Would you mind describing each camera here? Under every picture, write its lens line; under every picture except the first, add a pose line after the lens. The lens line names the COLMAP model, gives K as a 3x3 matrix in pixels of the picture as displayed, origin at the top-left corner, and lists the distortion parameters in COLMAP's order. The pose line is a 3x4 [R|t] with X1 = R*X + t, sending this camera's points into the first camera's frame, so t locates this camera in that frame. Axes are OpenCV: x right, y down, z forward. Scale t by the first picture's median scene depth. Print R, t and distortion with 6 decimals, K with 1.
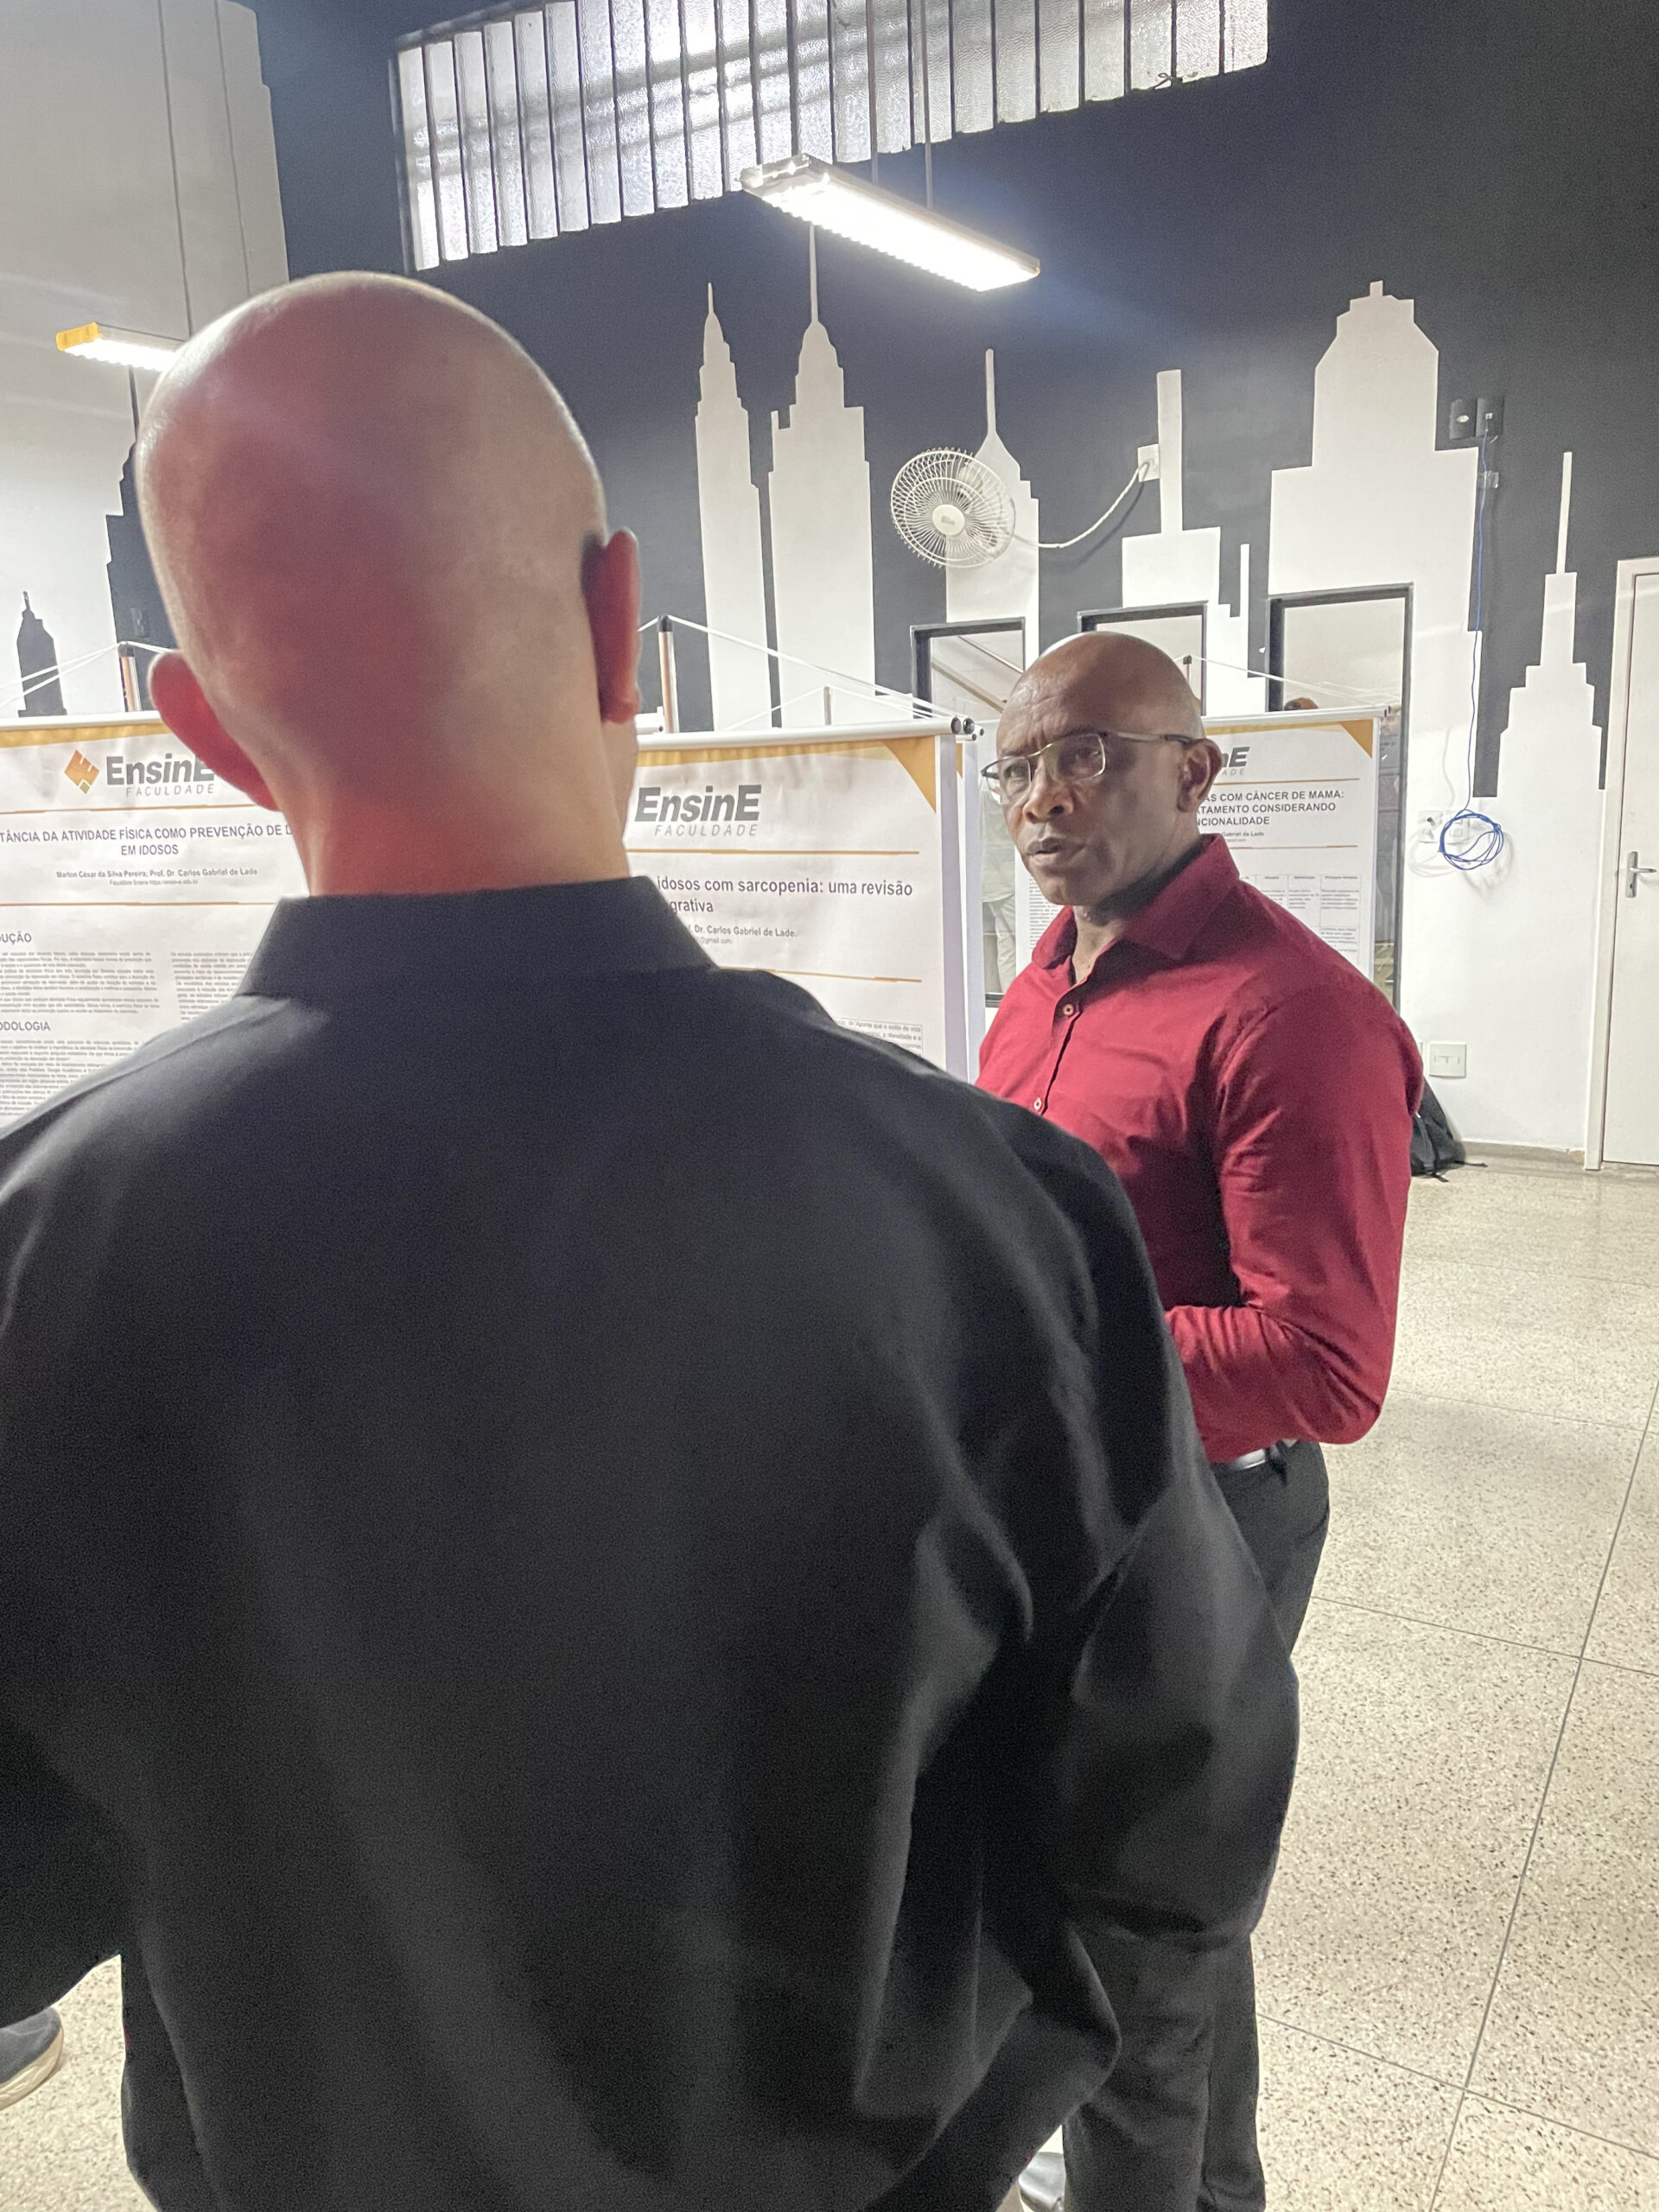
lens RADIAL K [[1679.1, 0, 813.9], [0, 1679.1, 1102.1], [0, 0, 1]] dist [0.095548, -0.124239]
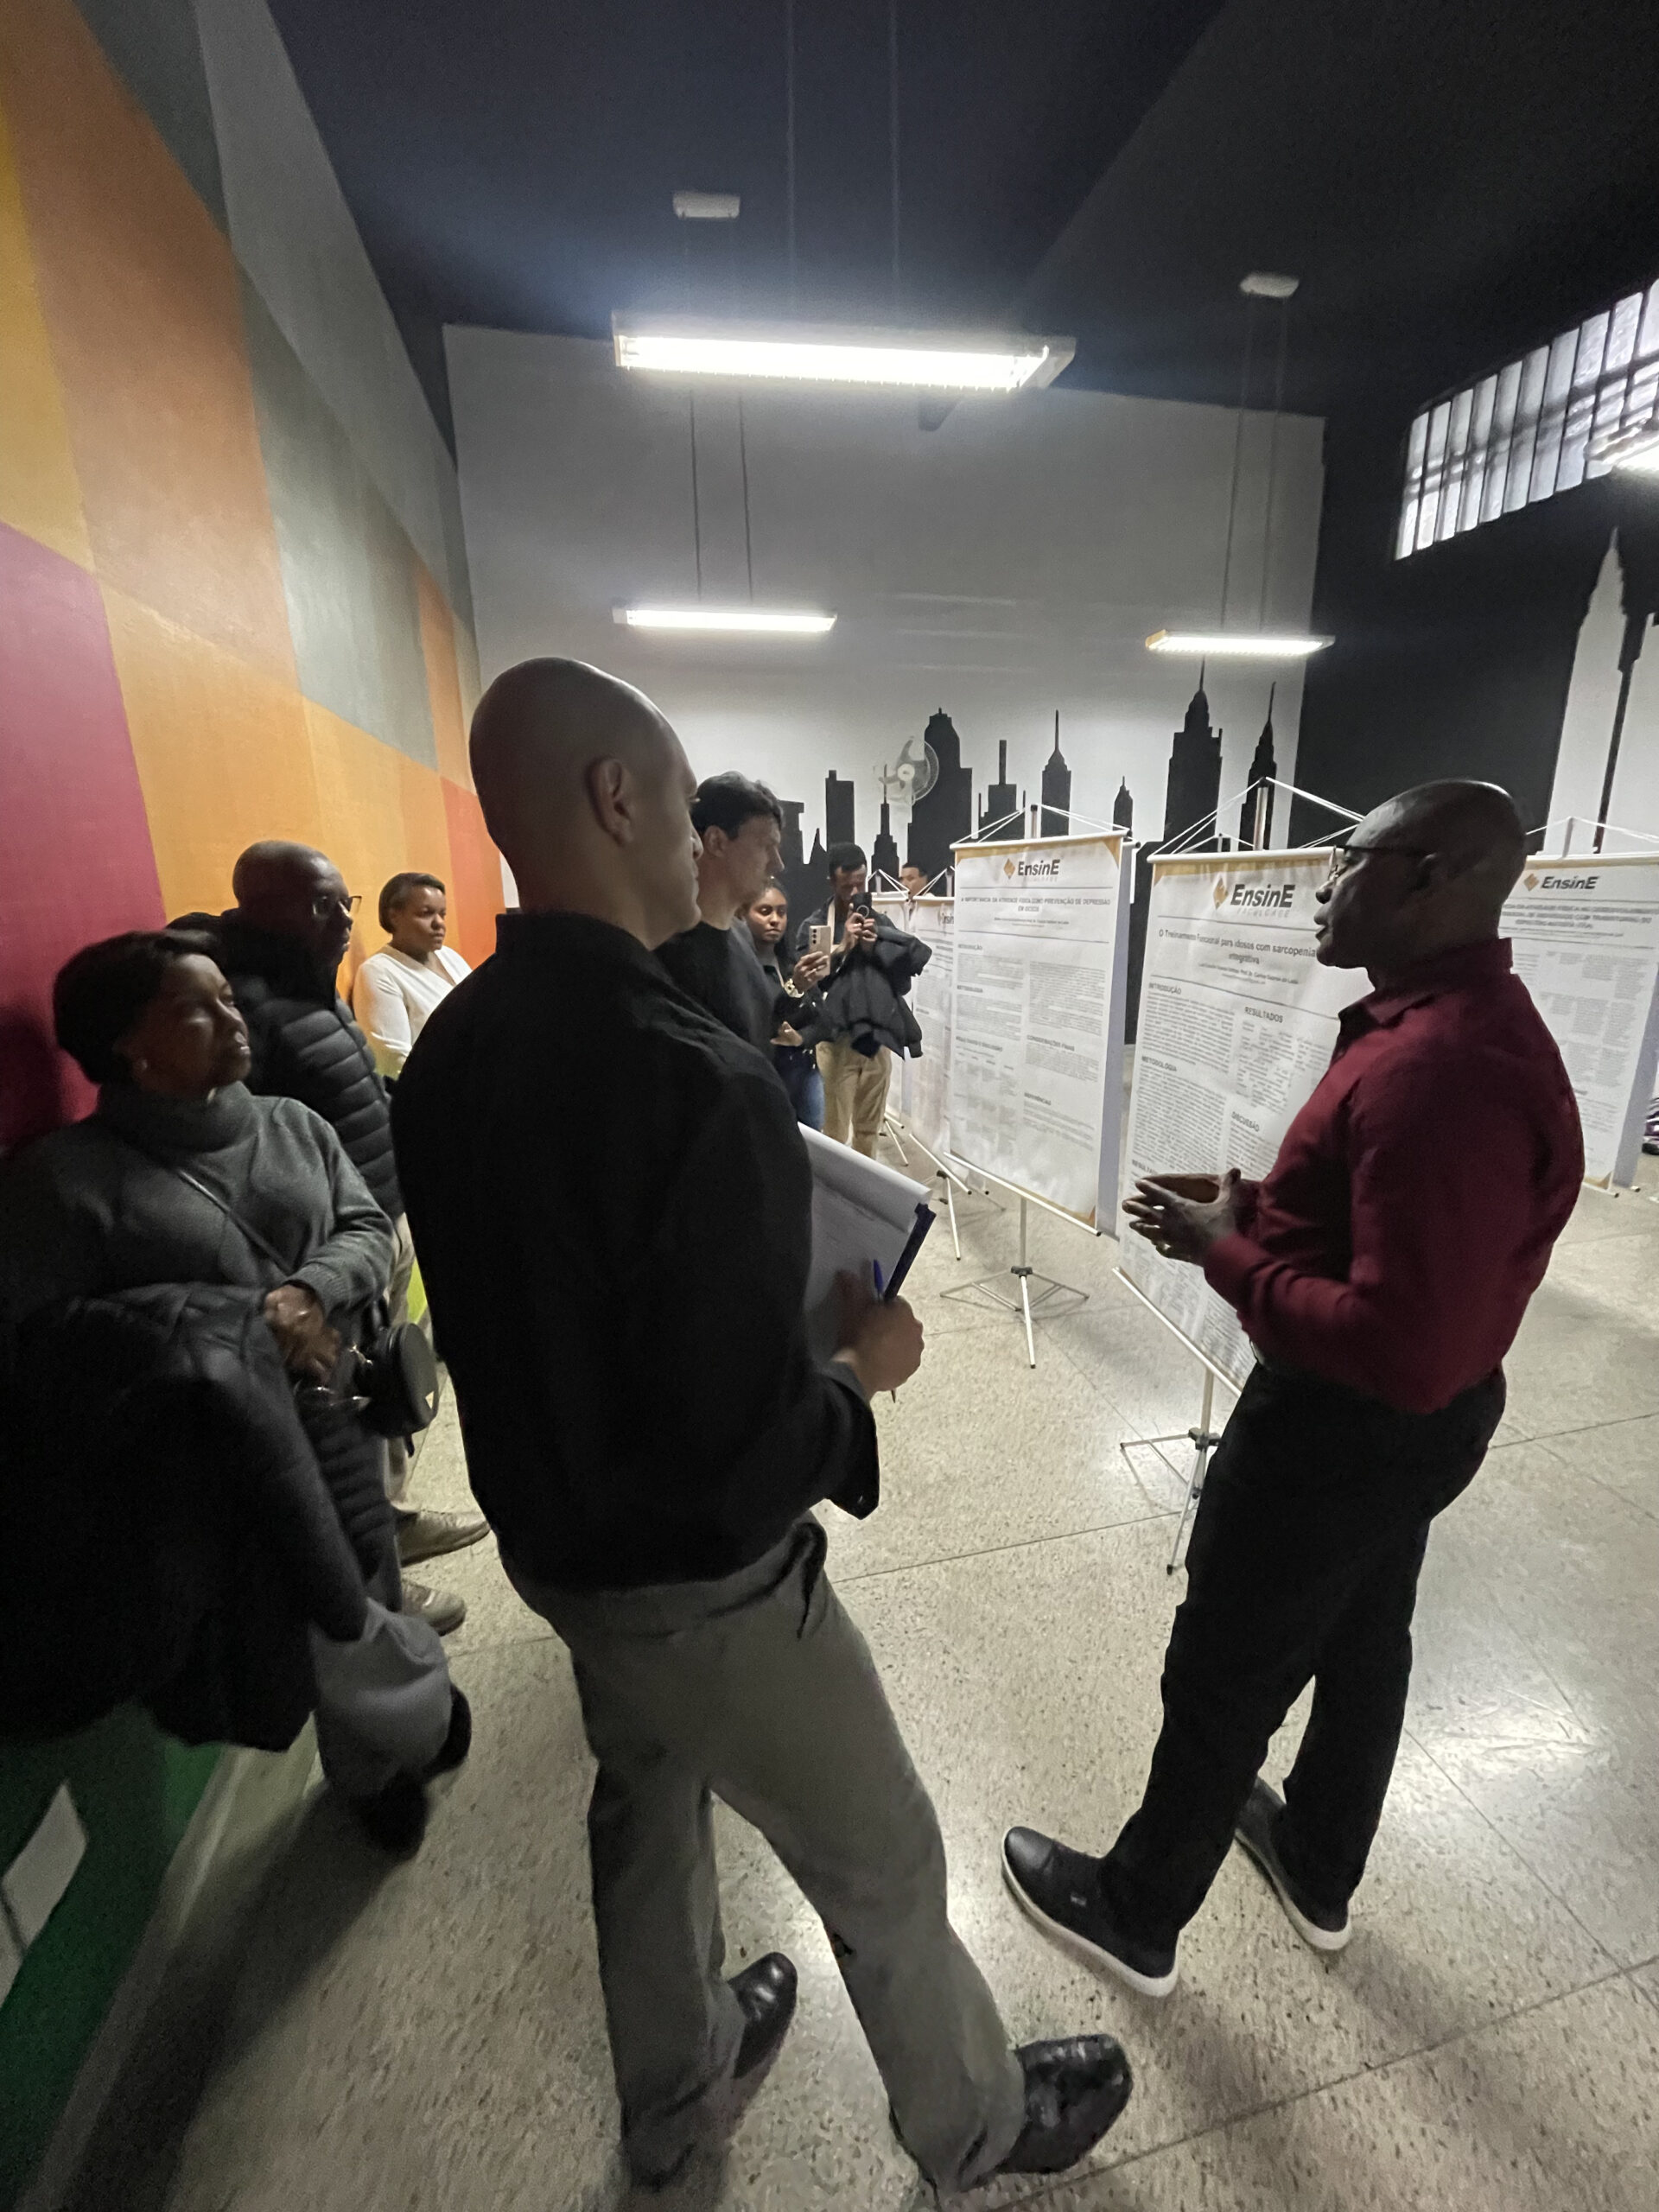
lens RADIAL K [[893.2, 0, 827.7], [0, 893.2, 1102.0], [0, 0, 1]] dist [0.002191, -0.000027]
pose [[0.704475, 0.201617, -0.680489, 0.095336], [-0.158457, 0.979280, 0.126102, -0.009758], [0.691814, 0.018993, 0.721826, 0.038725]]
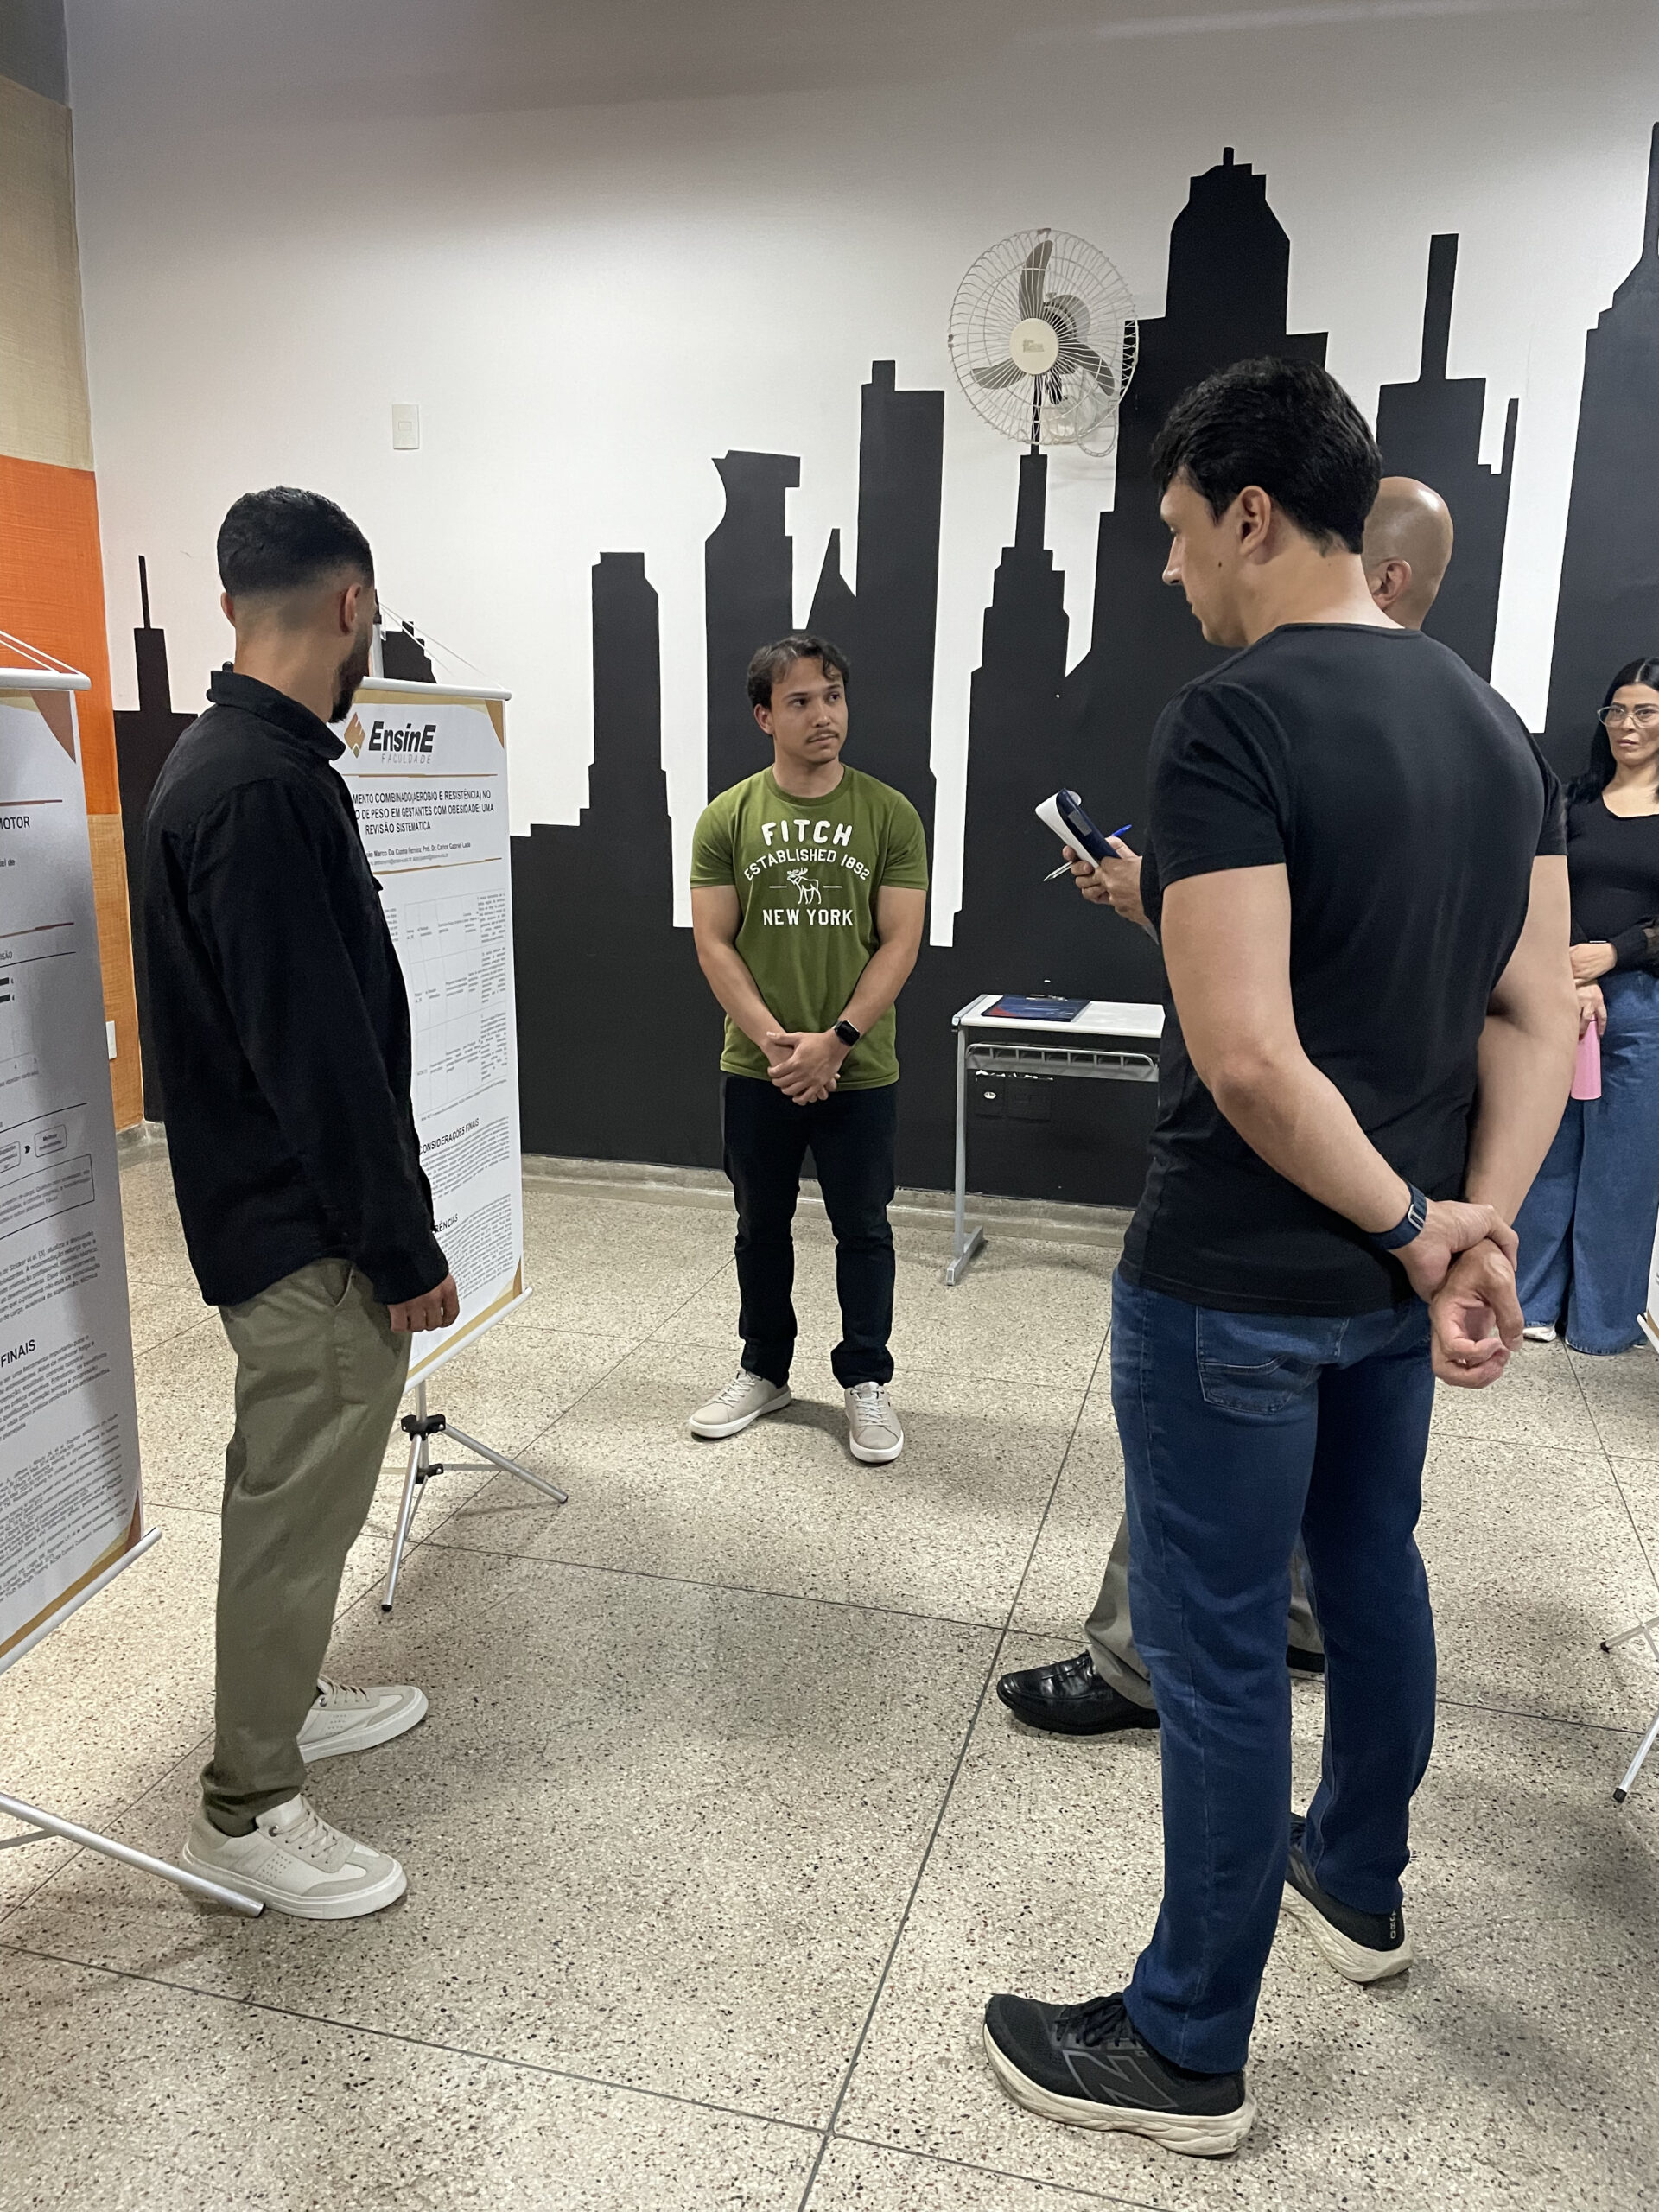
lens RADIAL K [[1679.1, 0, 813.9], [0, 1679.1, 1102.1], [0, 0, 1]] dist [0.095548, -0.124239]
pose [[0.276242, 0.263589, -0.924236, 0.016157], [-0.228979, 0.952014, 0.203072, -0.119908], [0.933413, 0.155534, 0.323342, 0.674280]]
